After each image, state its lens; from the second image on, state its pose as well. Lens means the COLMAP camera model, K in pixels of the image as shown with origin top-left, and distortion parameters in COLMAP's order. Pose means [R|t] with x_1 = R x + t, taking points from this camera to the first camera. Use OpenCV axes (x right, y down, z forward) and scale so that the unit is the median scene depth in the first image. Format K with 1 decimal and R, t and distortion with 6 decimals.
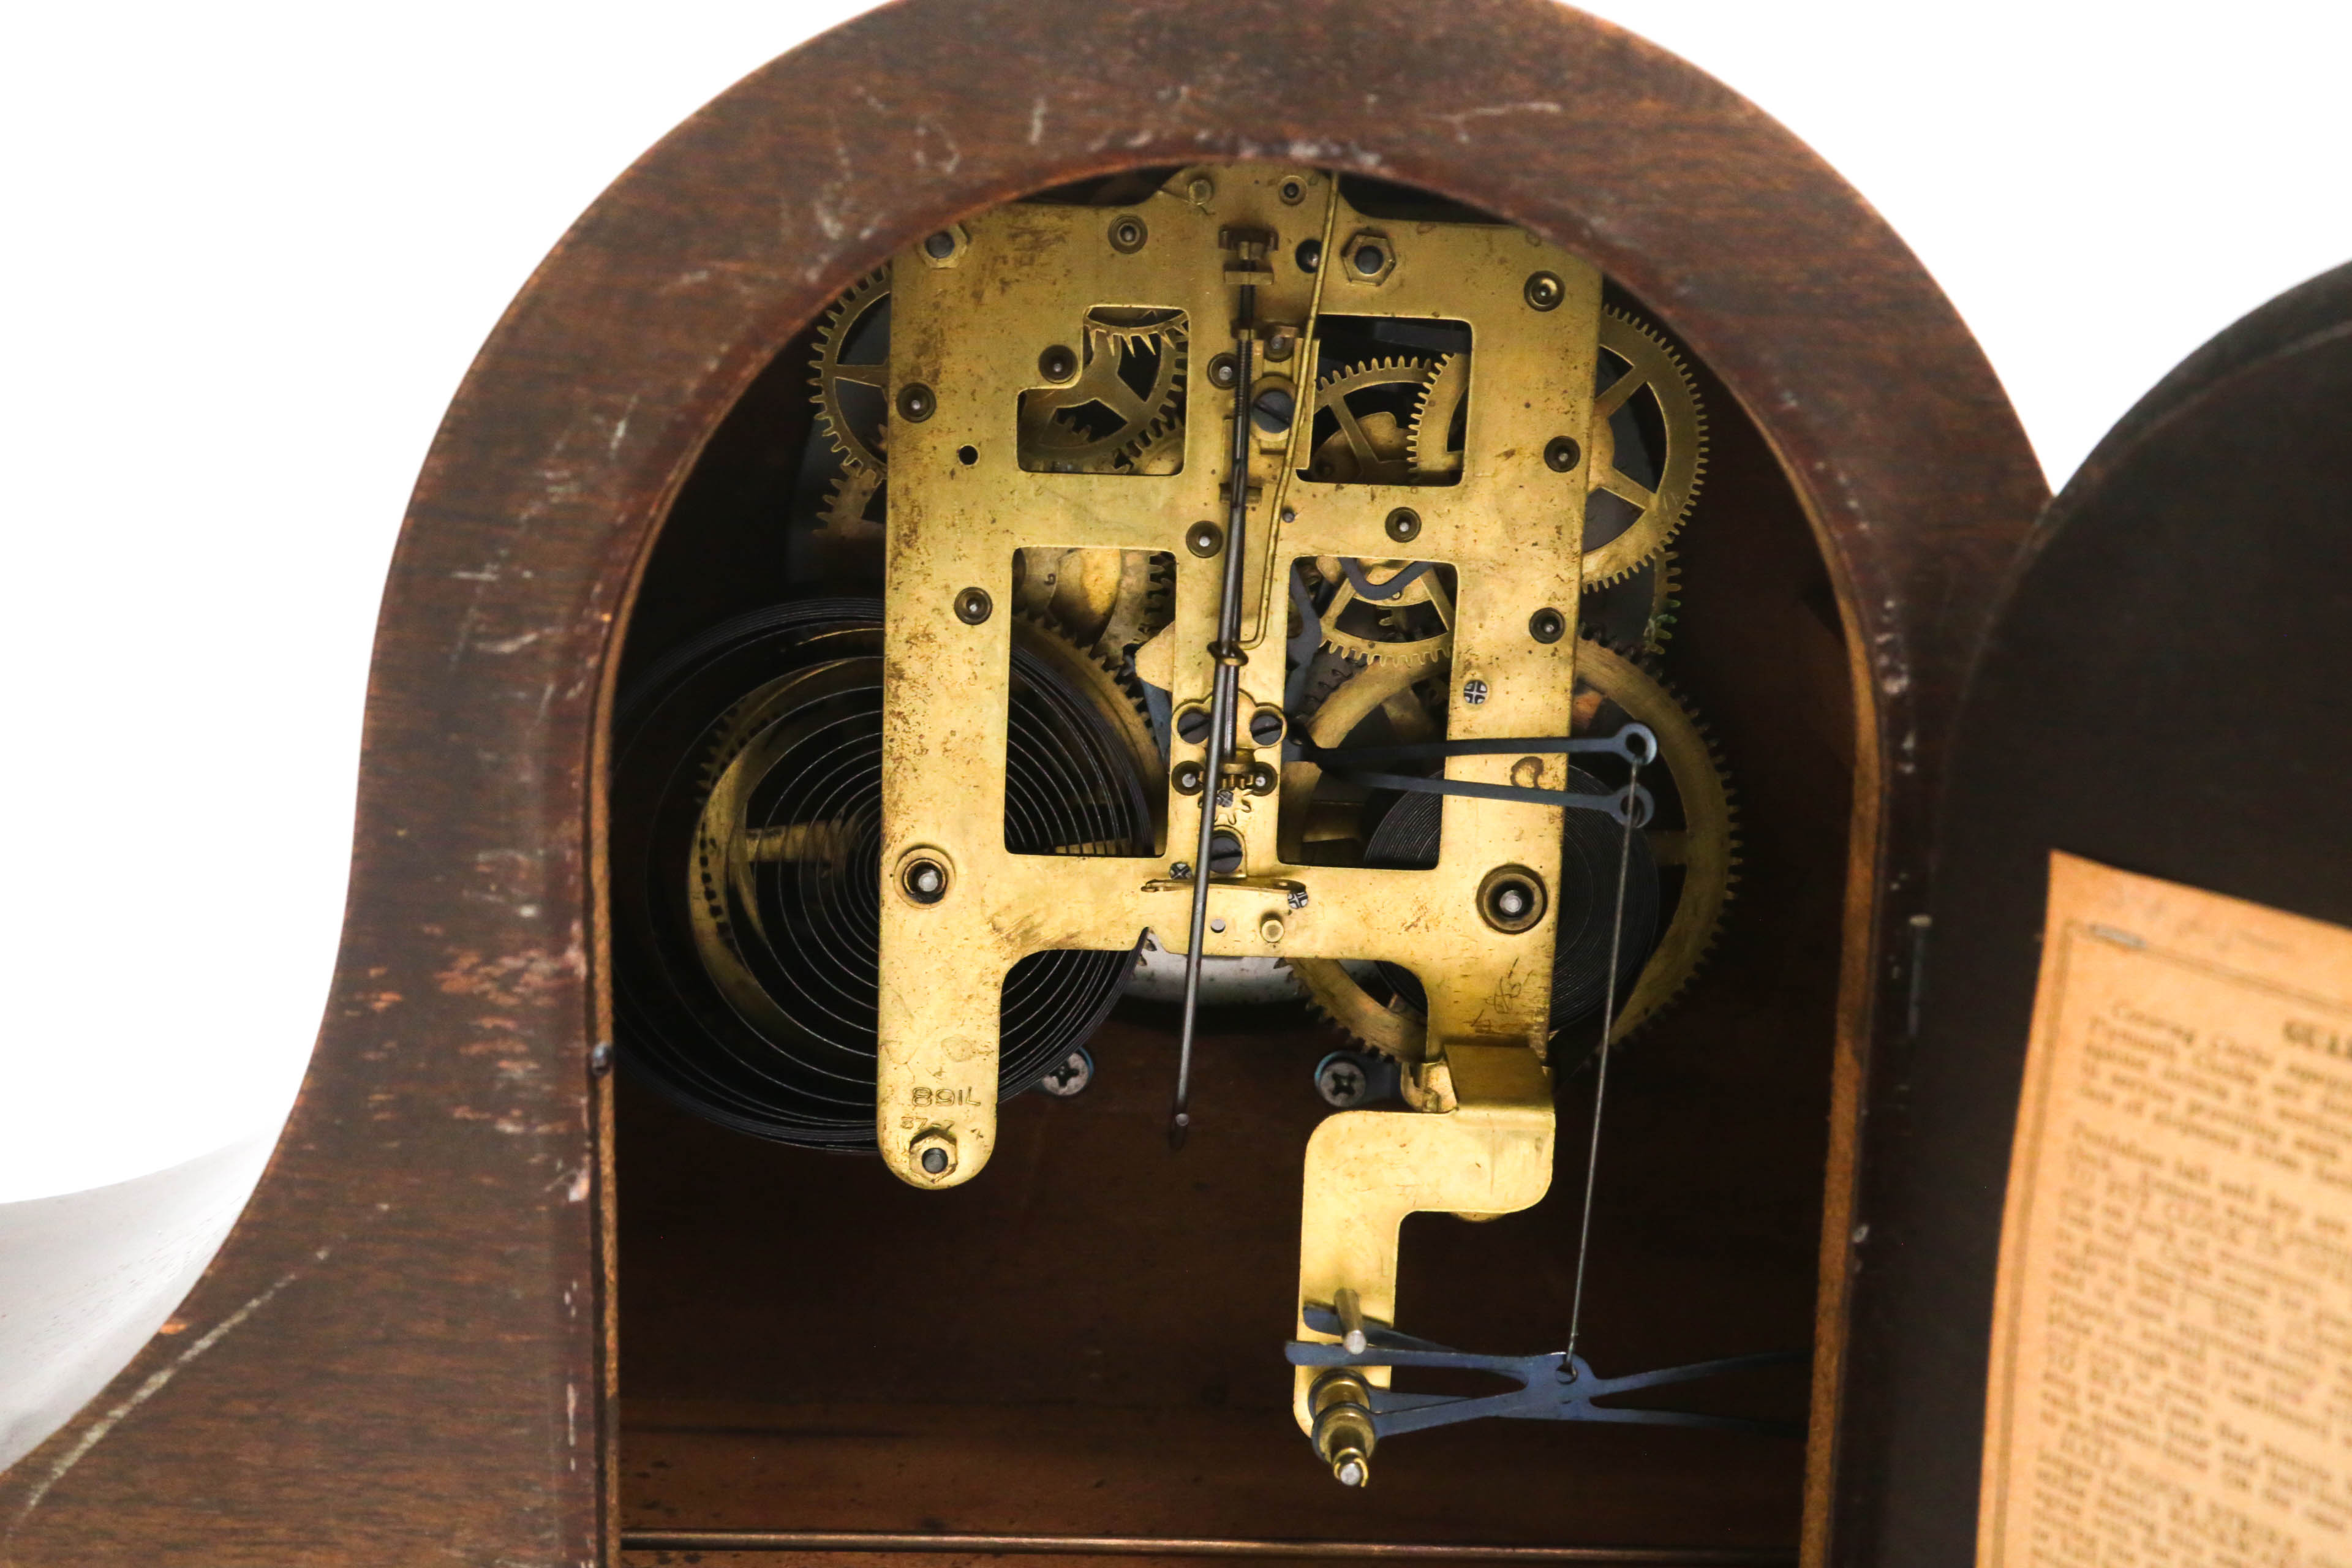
lens RADIAL K [[3316.1, 0, 1176.0], [0, 3316.1, 784.0], [0, 0, 1]] dist [0.070338, 0.008166]
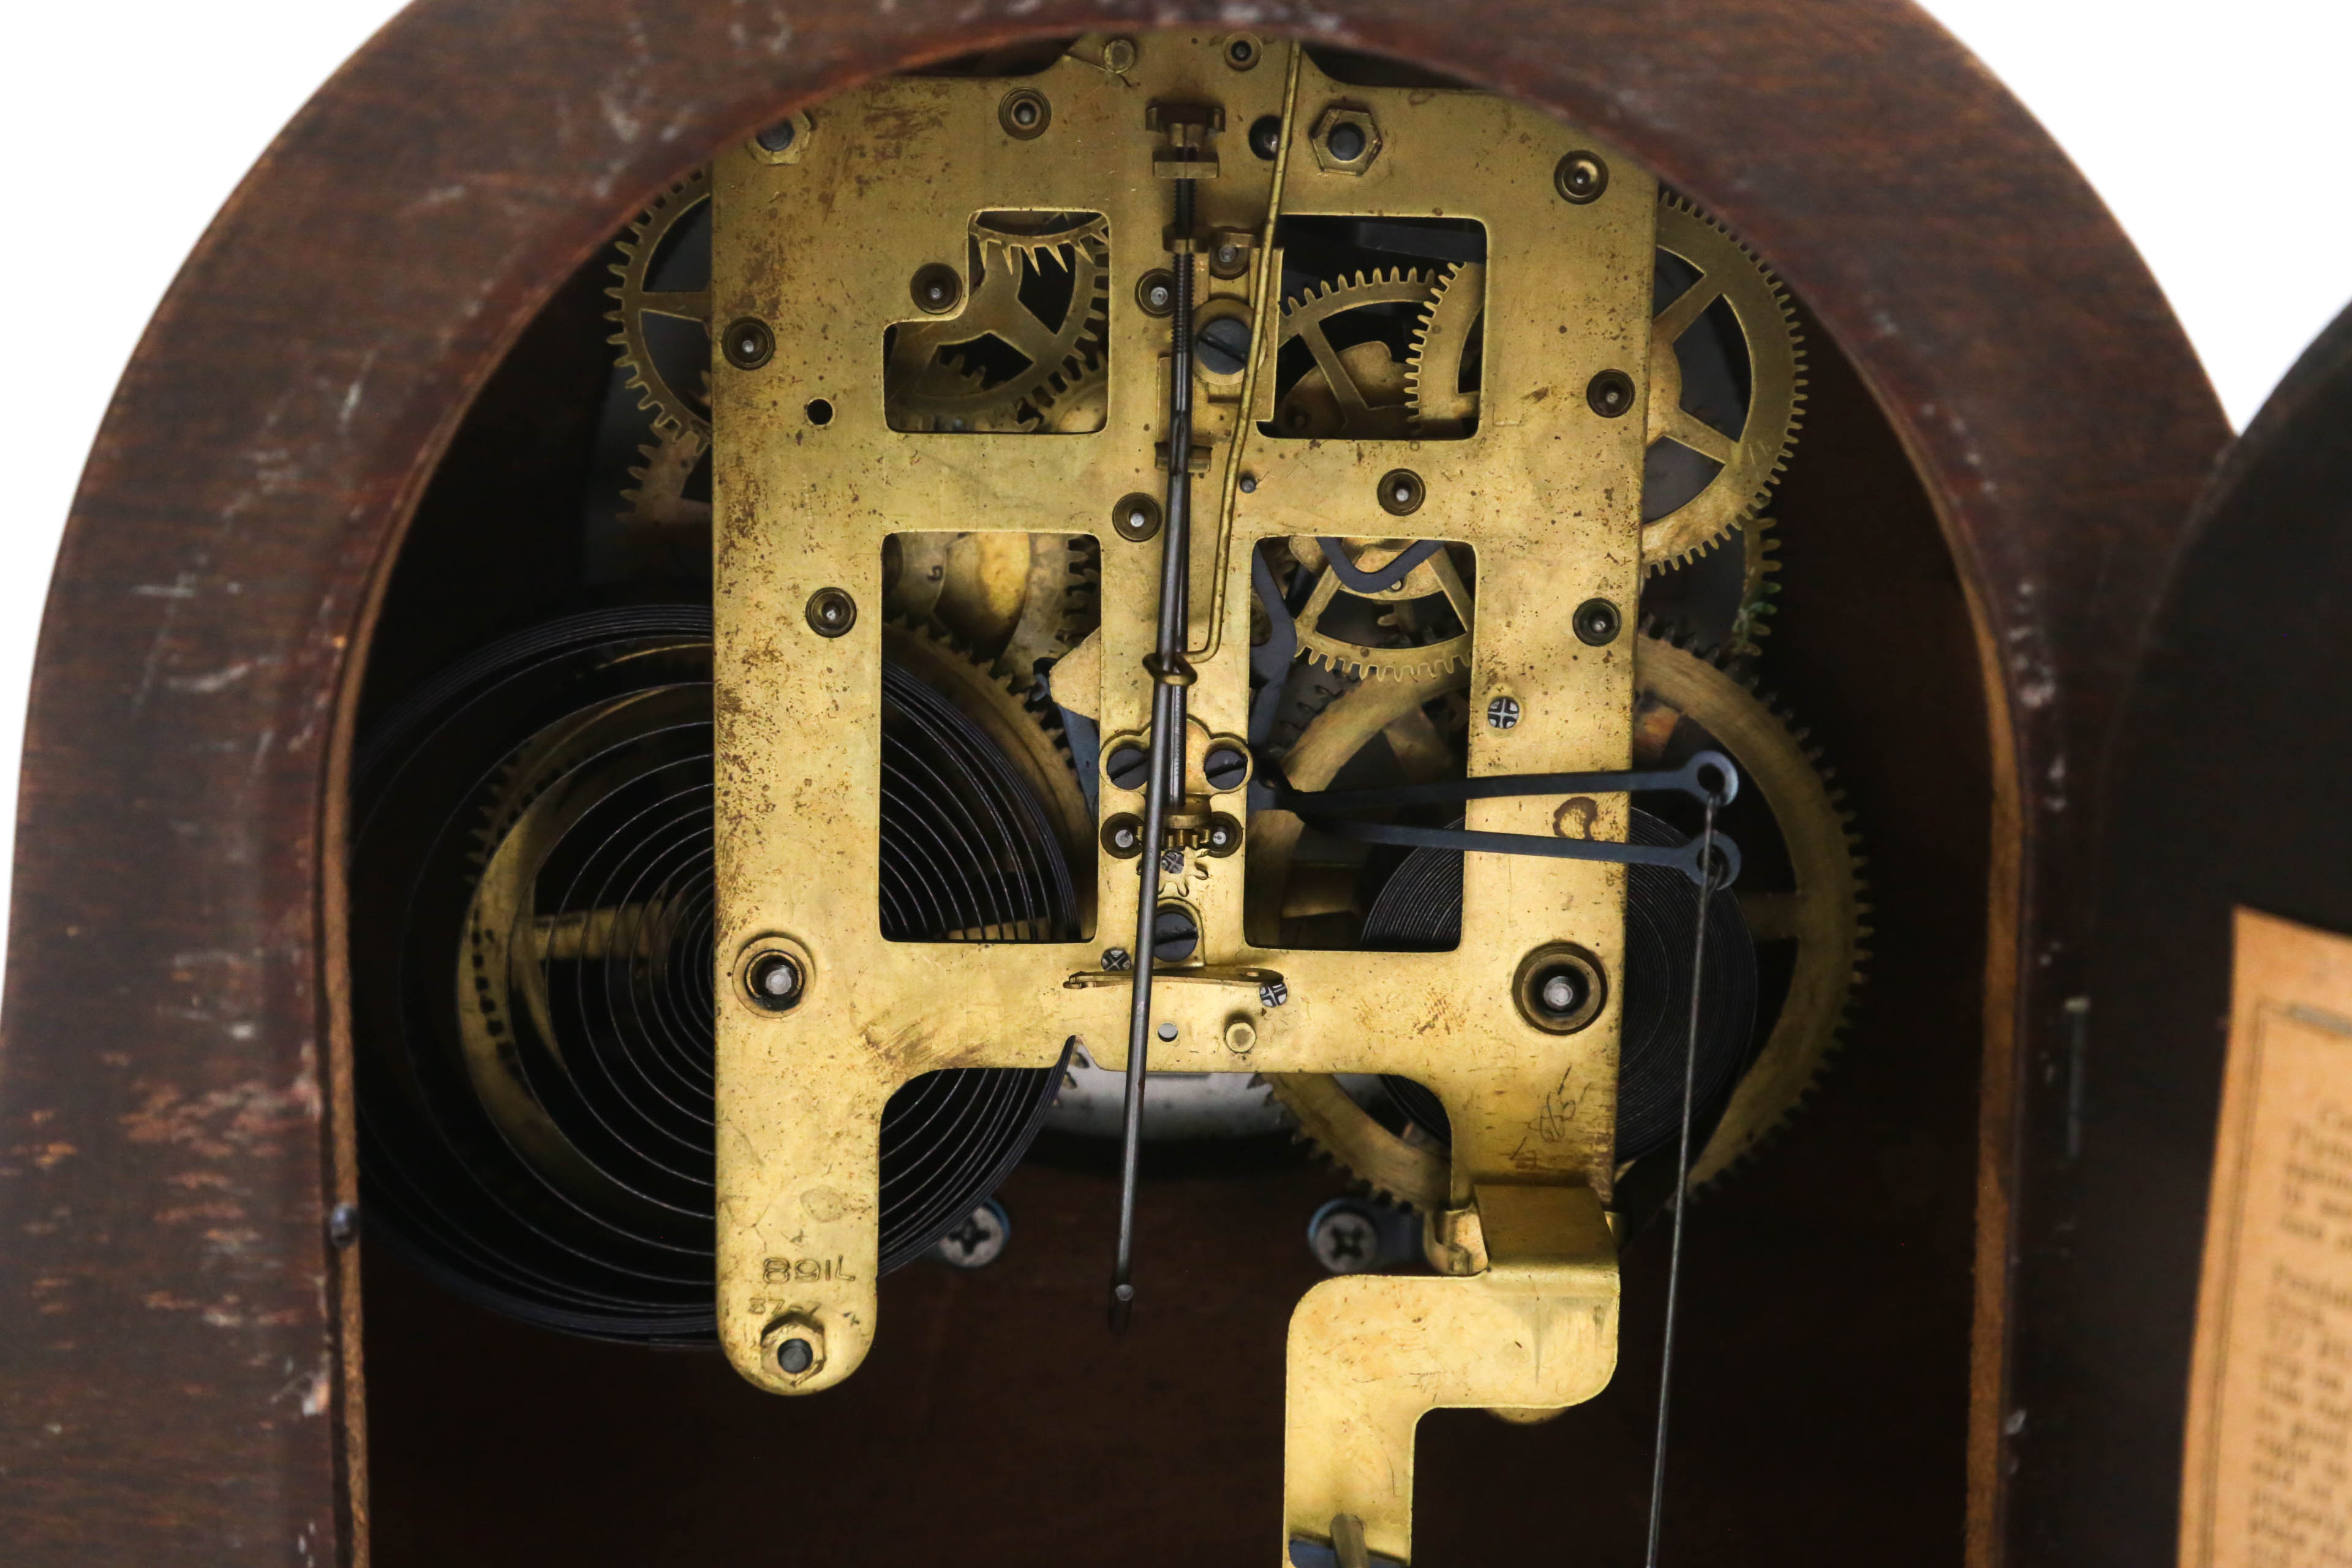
lens RADIAL K [[4989.2, 0, 1176.0], [0, 4989.2, 784.0], [0, 0, 1]] dist [0.253178, -0.332995]
pose [[0.999756, -0.021256, -0.005967, 0.022832], [0.021190, 0.999717, -0.010839, -0.000959], [0.006196, 0.010710, 0.999923, -0.129425]]
